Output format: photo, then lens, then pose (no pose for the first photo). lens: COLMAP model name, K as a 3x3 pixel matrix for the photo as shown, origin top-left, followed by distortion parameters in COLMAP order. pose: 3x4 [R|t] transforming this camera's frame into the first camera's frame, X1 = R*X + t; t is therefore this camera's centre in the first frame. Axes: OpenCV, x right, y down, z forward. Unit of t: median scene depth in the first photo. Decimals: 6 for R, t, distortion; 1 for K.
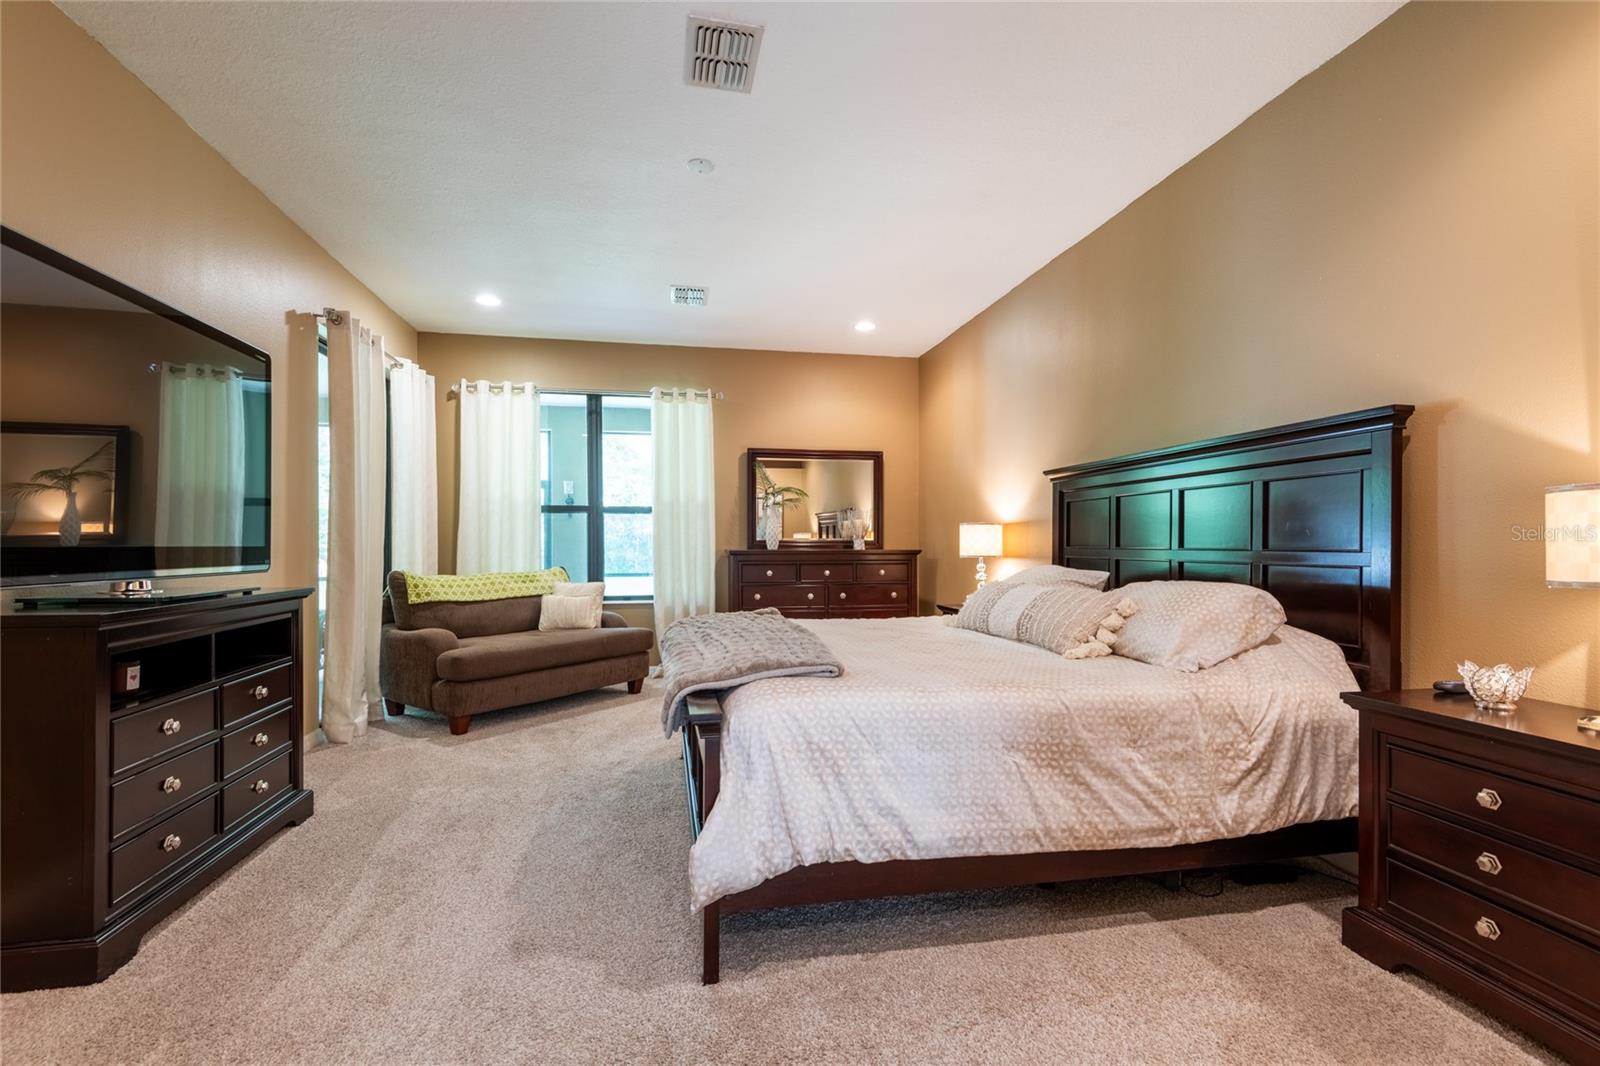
lens RADIAL K [[734.2, 0, 808.3], [0, 734.2, 552.9], [0, 0, 1]] dist [0.034800, -0.018783]
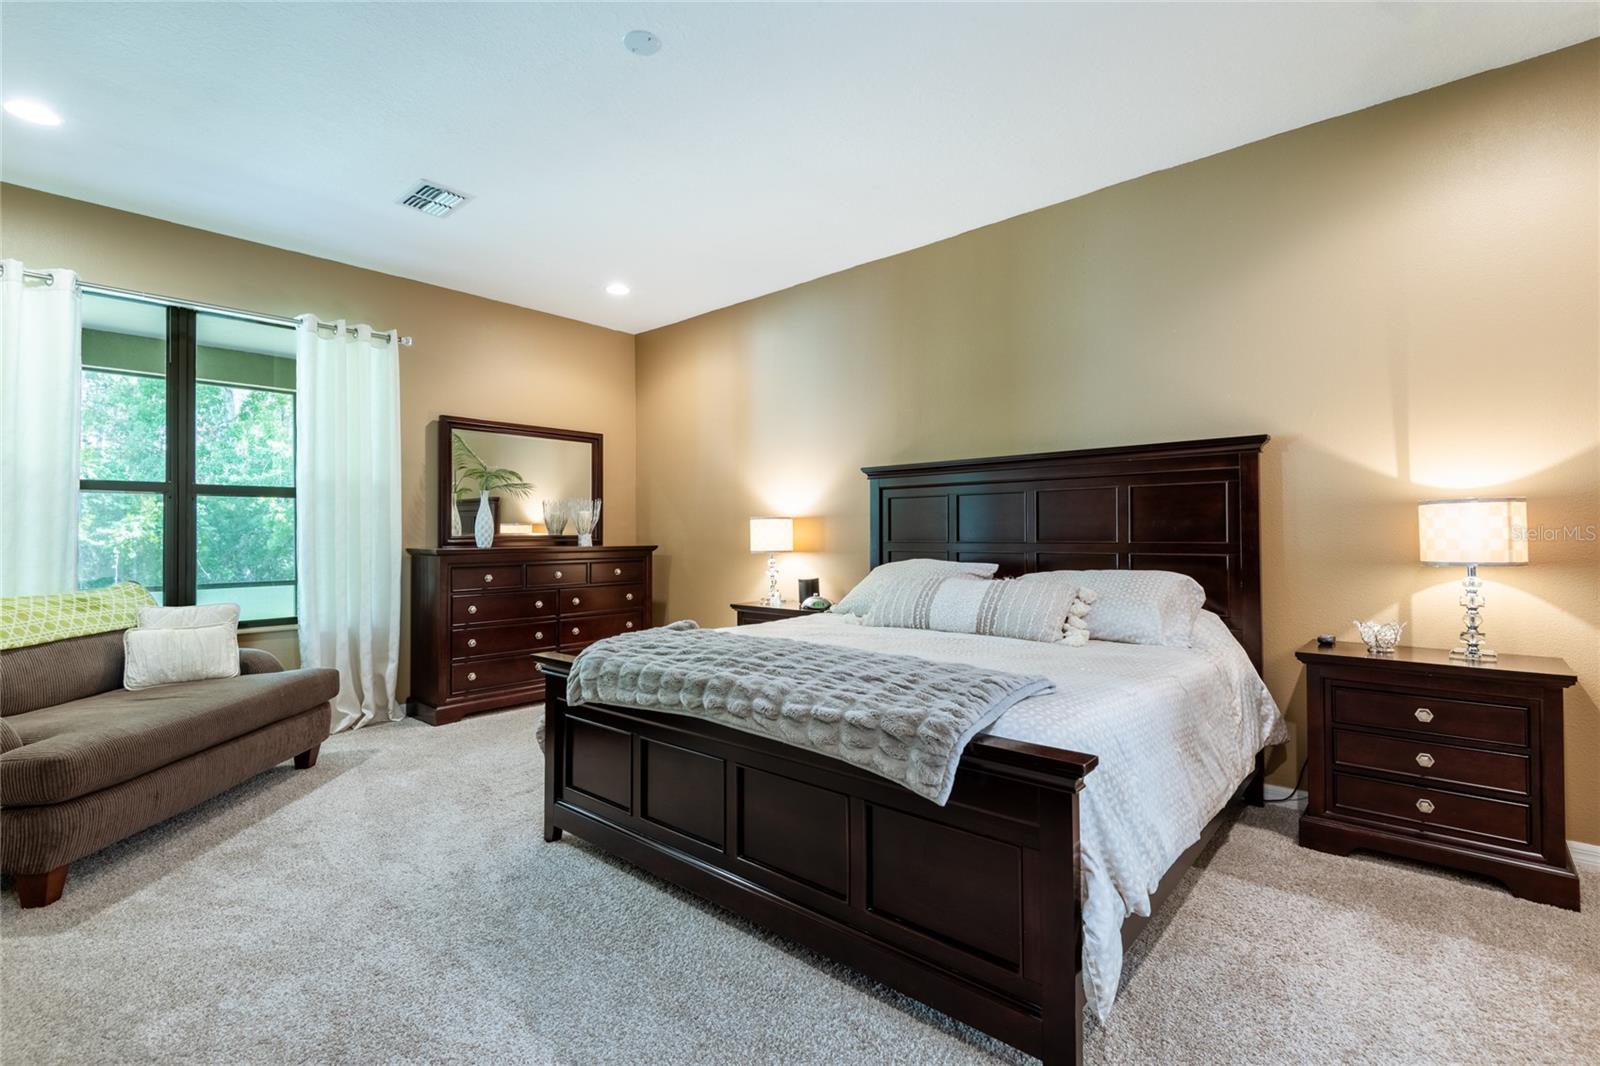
lens RADIAL K [[735.8, 0, 805.1], [0, 735.8, 526.4], [0, 0, 1]] dist [0.028419, -0.017959]
pose [[0.791924, 0.002873, 0.610613, -0.662272], [0.013992, 0.999641, -0.022850, -0.011575], [-0.610459, 0.026640, 0.791600, 0.428136]]
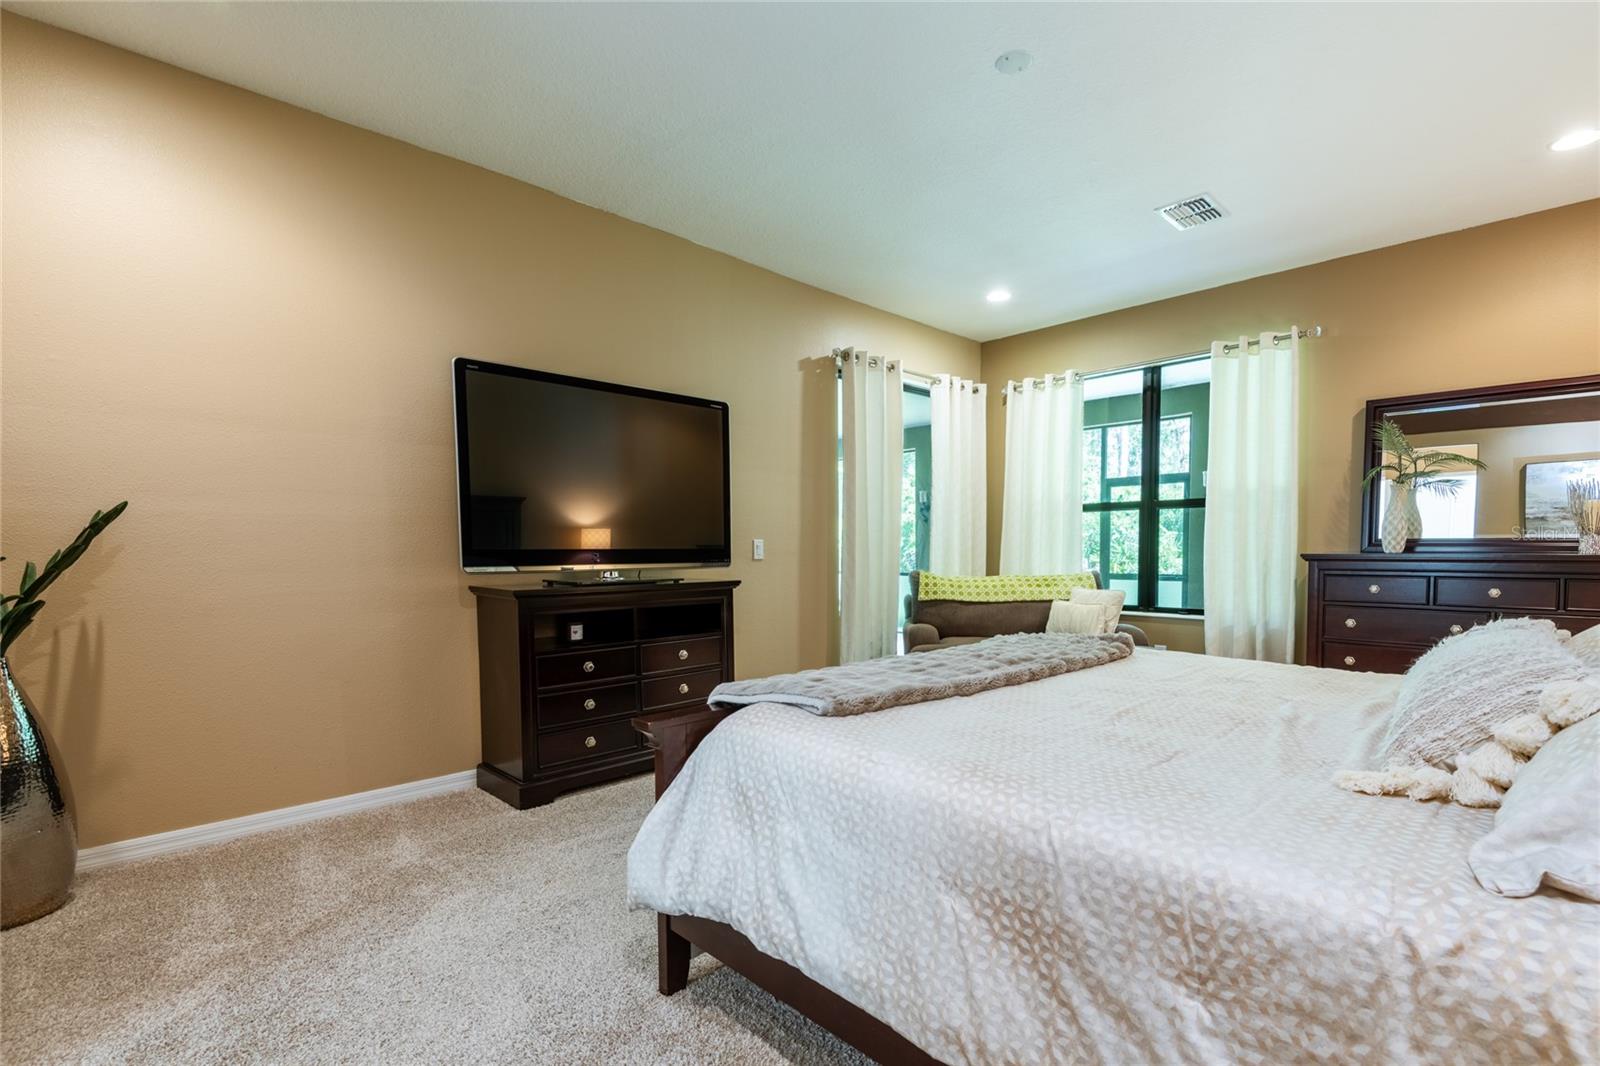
lens RADIAL K [[760.5, 0, 793.2], [0, 760.5, 584.1], [0, 0, 1]] dist [0.013479, -0.009952]
pose [[0.529317, 0.040655, -0.847449, 0.627545], [-0.007208, 0.999031, 0.043425, -0.006559], [0.848393, -0.016877, 0.529097, 0.487584]]
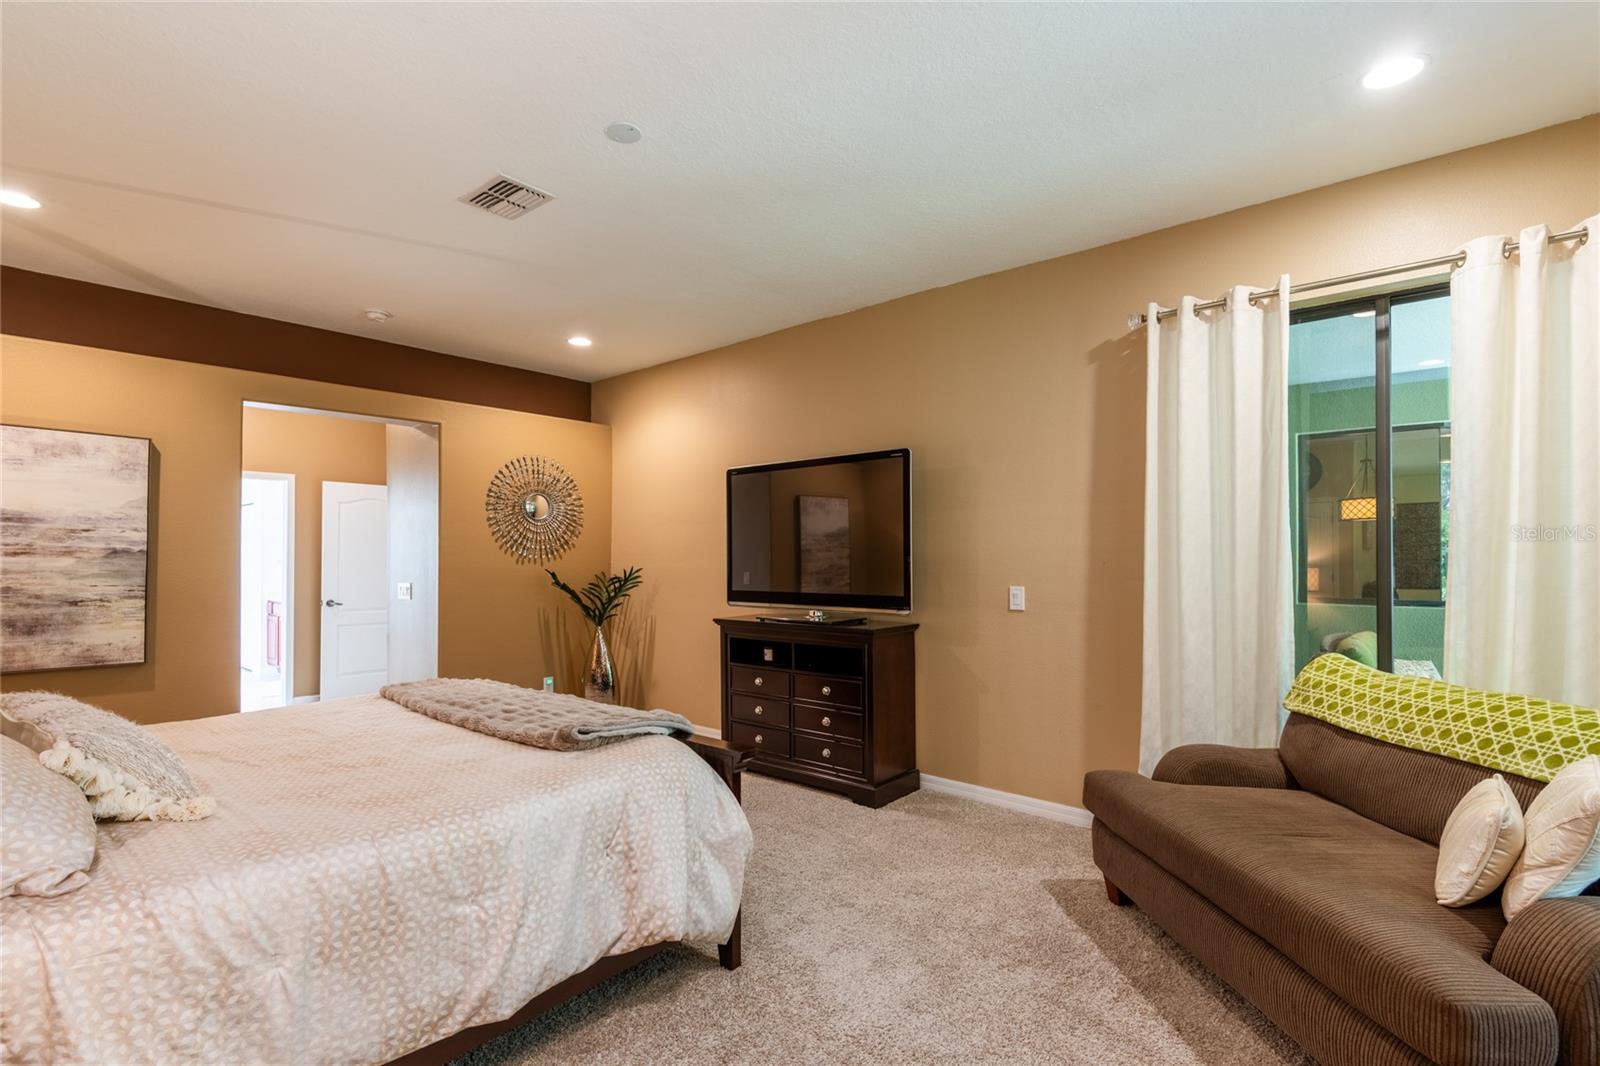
lens RADIAL K [[734.2, 0, 808.3], [0, 734.2, 552.9], [0, 0, 1]] dist [0.034800, -0.018783]
pose [[-0.790273, -0.007194, -0.612713, 0.246936], [-0.005165, 0.999974, -0.005079, -0.098660], [0.612733, -0.000849, -0.790289, 2.441598]]
